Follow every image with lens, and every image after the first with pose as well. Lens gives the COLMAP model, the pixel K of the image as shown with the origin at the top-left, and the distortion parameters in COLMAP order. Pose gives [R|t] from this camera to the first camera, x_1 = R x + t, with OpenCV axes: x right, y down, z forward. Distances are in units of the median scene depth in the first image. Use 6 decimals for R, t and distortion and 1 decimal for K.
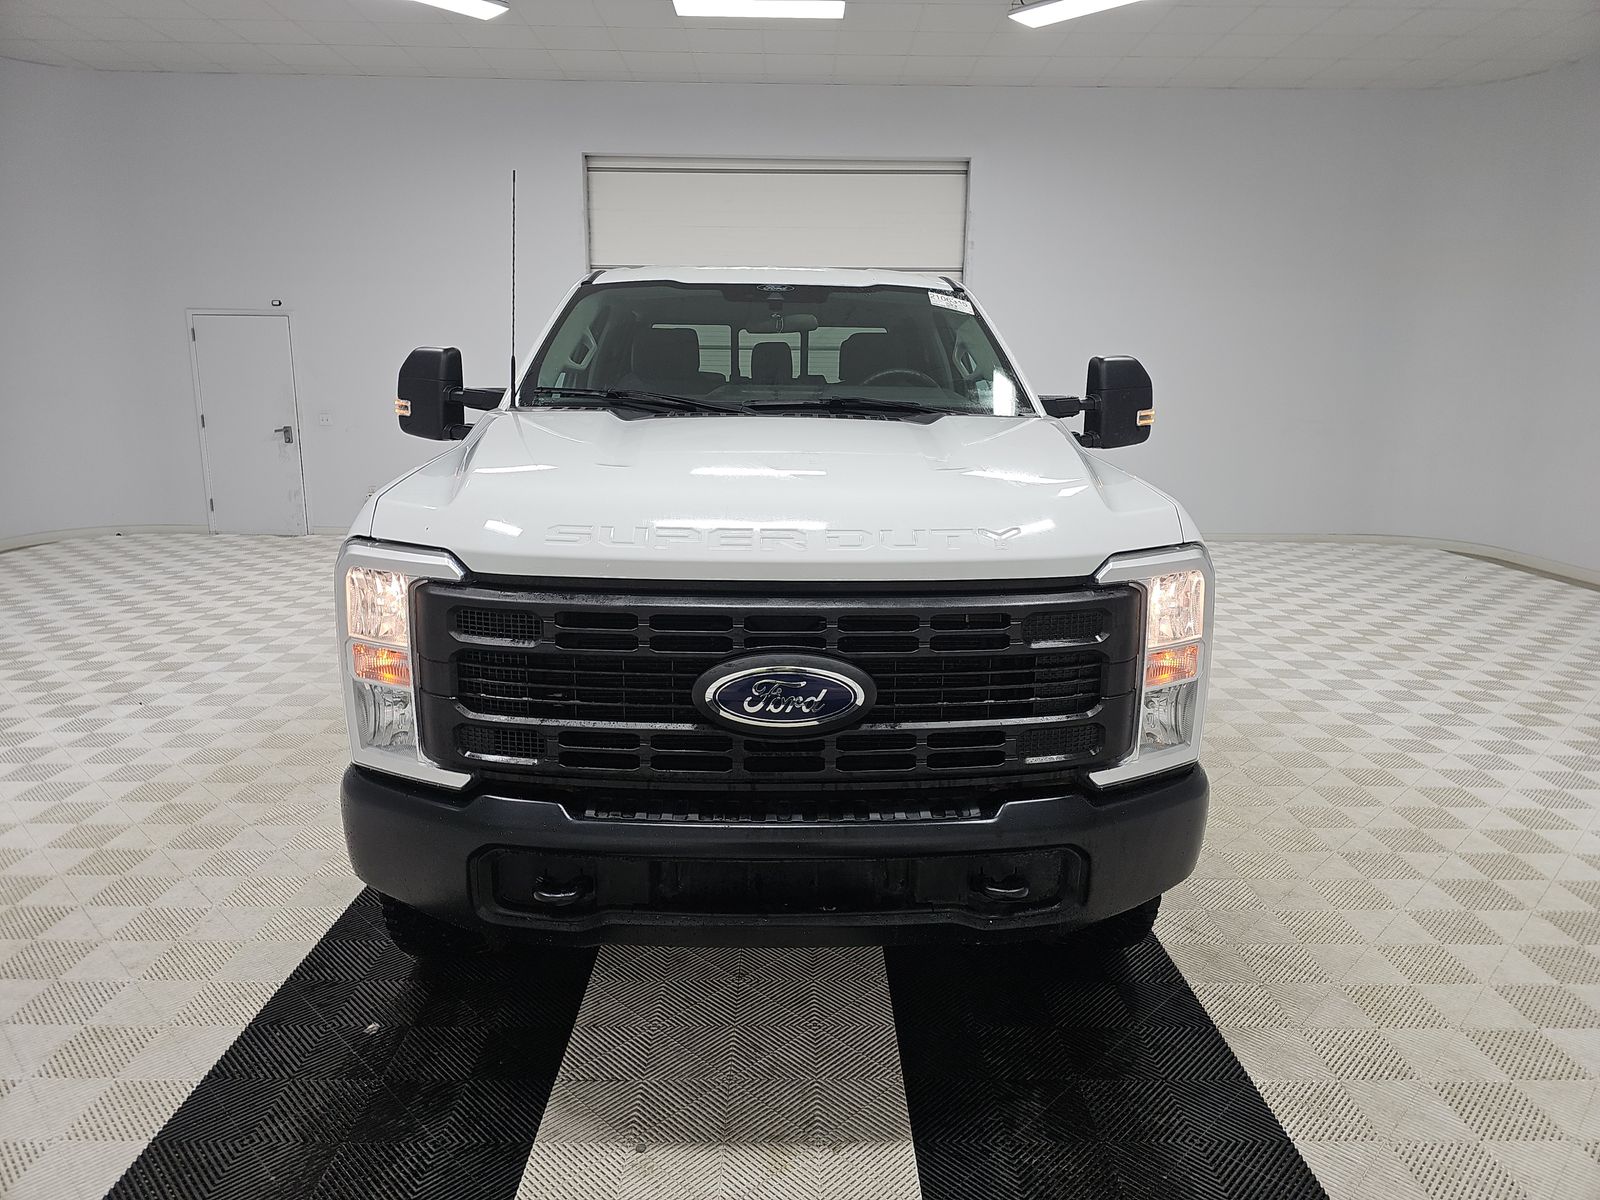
lens RADIAL K [[1077.0, 0, 800.0], [0, 1077.0, 600.0], [0, 0, 1]] dist [0.040934, -0.000448]
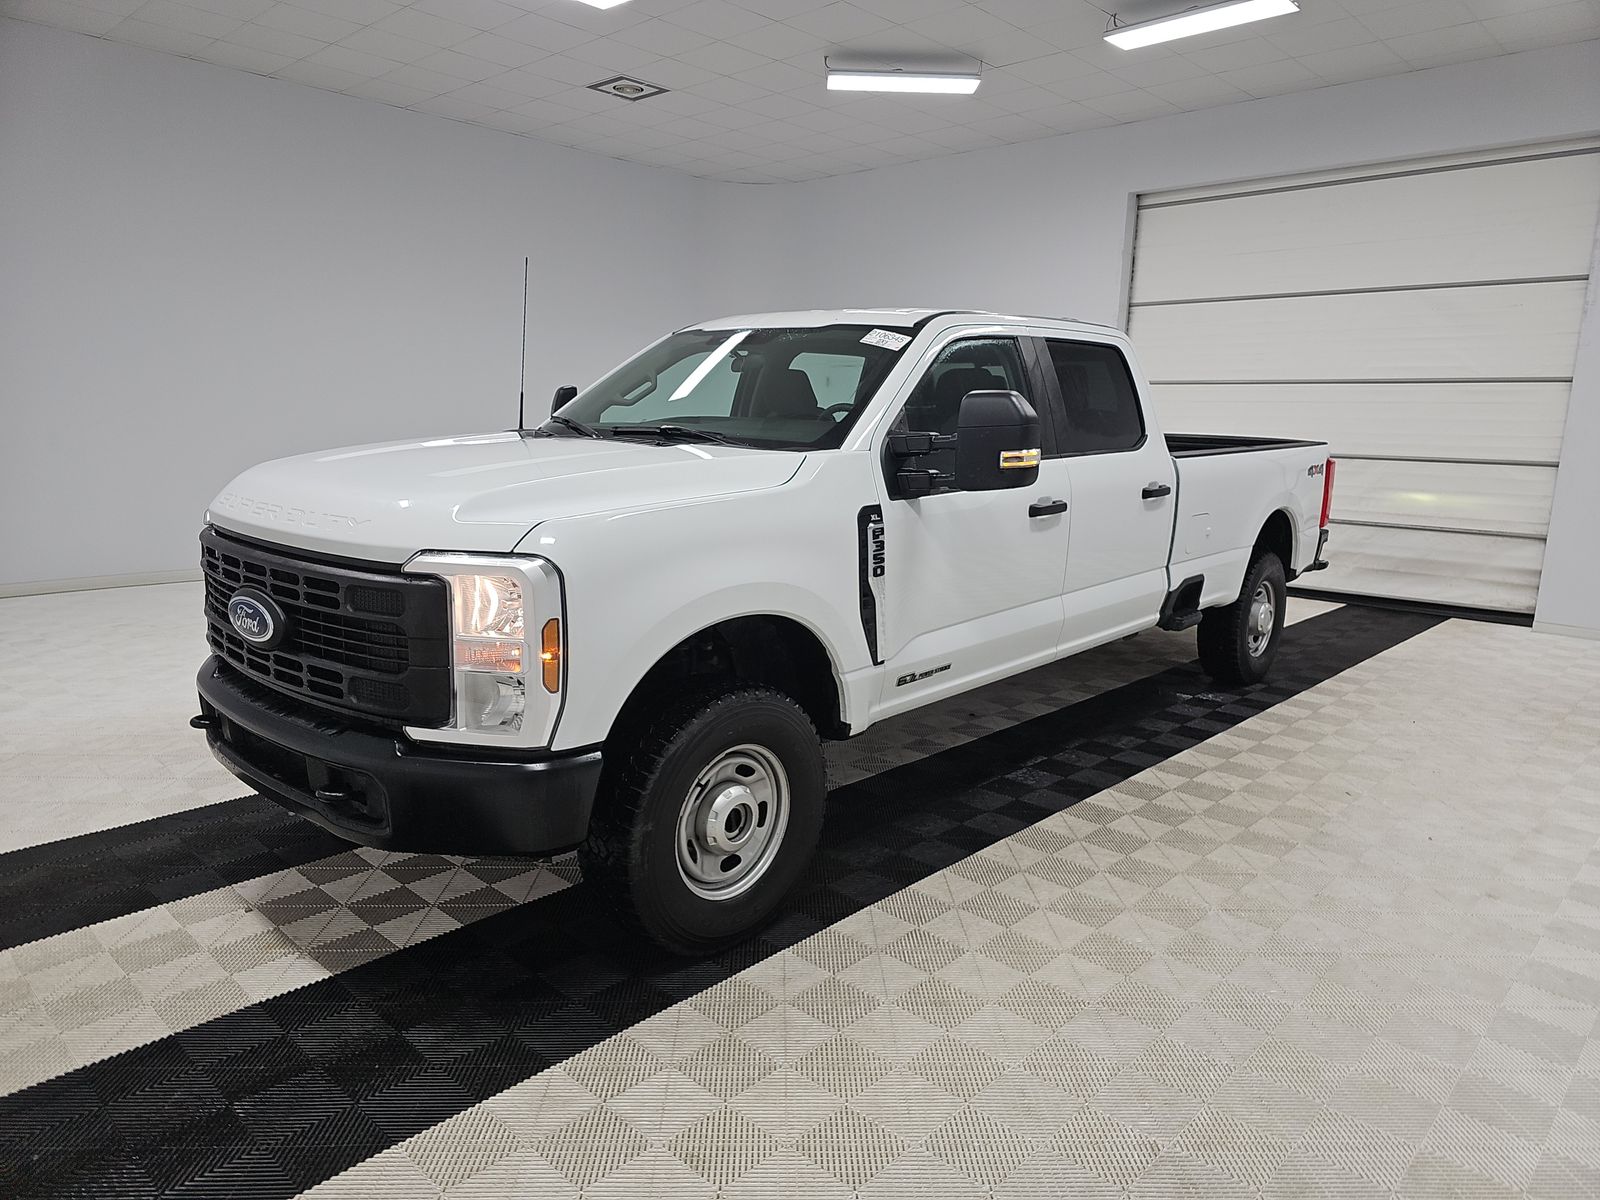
lens RADIAL K [[1080.6, 0, 808.8], [0, 1080.6, 607.9], [0, 0, 1]] dist [0.045511, 0.000712]
pose [[0.725376, 0.134159, -0.675153, 0.830391], [-0.153145, 0.987694, 0.031726, -0.048099], [0.671101, 0.080383, 0.736995, 0.224880]]
